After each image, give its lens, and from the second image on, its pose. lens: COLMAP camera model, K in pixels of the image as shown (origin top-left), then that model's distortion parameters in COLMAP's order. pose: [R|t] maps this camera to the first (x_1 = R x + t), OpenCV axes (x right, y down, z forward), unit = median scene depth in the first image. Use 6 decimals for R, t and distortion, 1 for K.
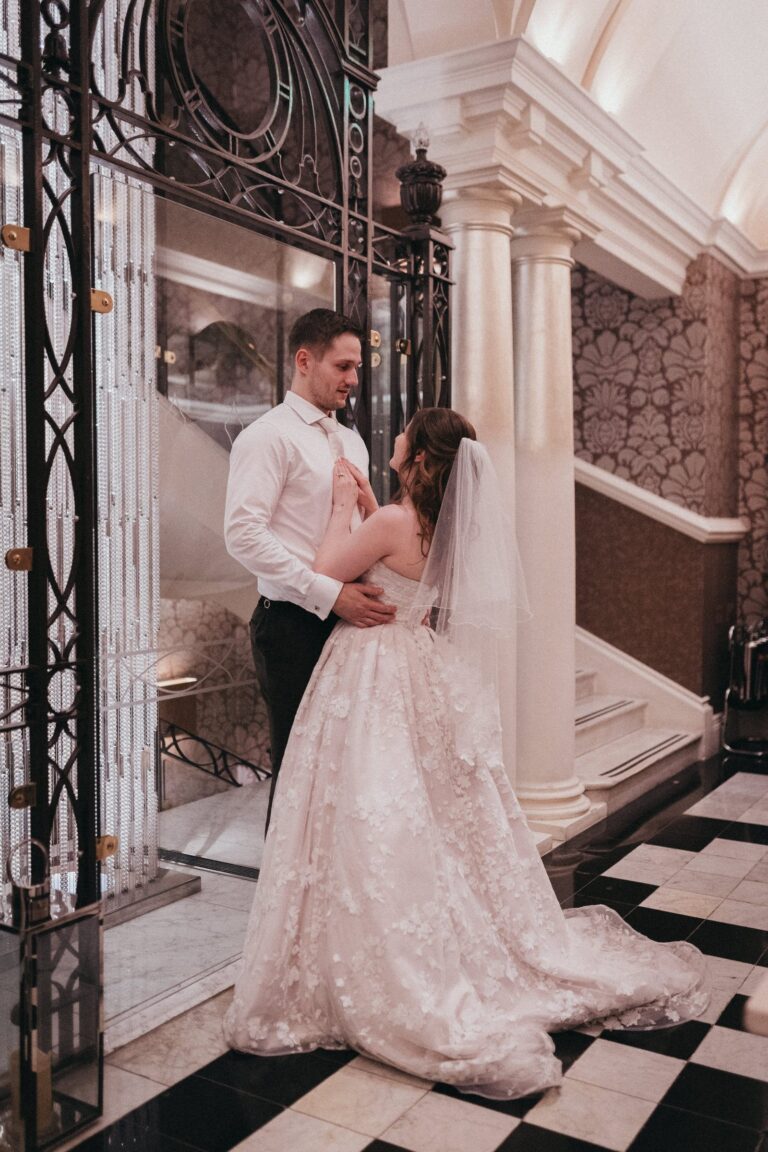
lens RADIAL K [[1091.8, 0, 380.8], [0, 1091.8, 571.4], [0, 0, 1]] dist [0.001993, 0.000000]
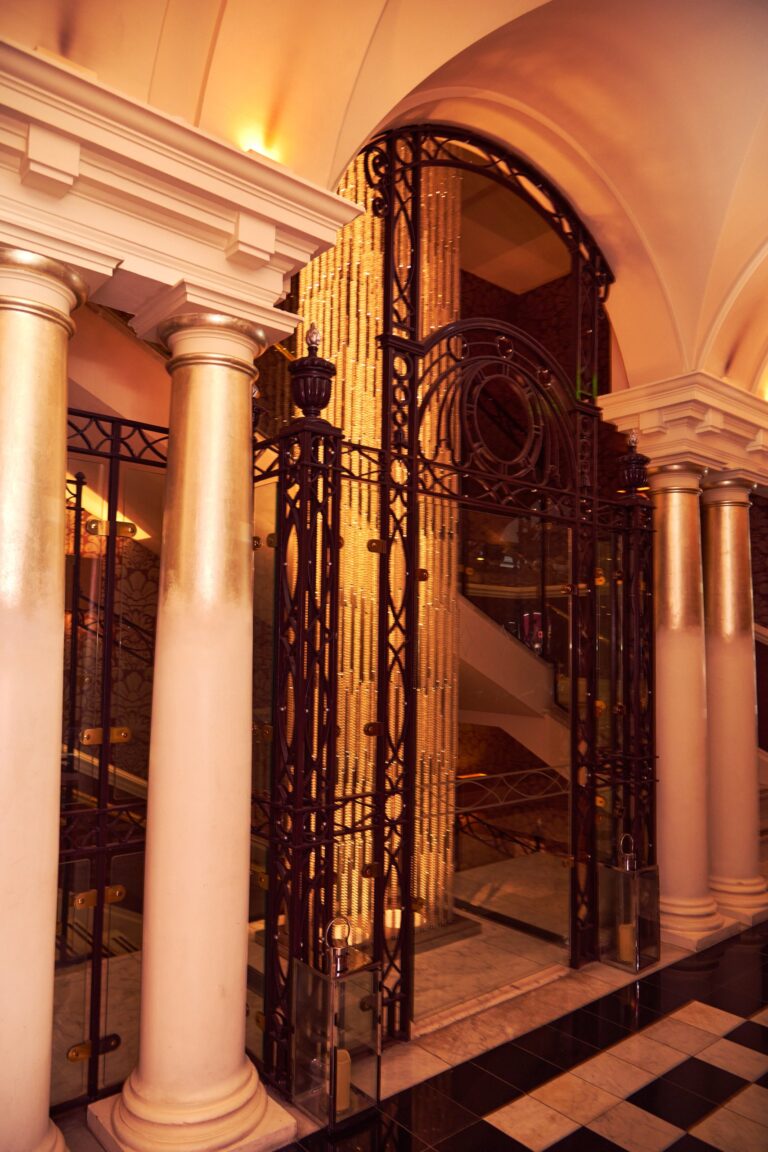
lens RADIAL K [[807.8, 0, 385.3], [0, 807.8, 582.1], [0, 0, 1]] dist [-0.005872, -0.010686]
pose [[0.953295, -0.003398, -0.302021, 0.063036], [-0.028046, 0.994621, -0.099715, -0.098847], [0.300735, 0.103528, 0.948072, -0.190204]]
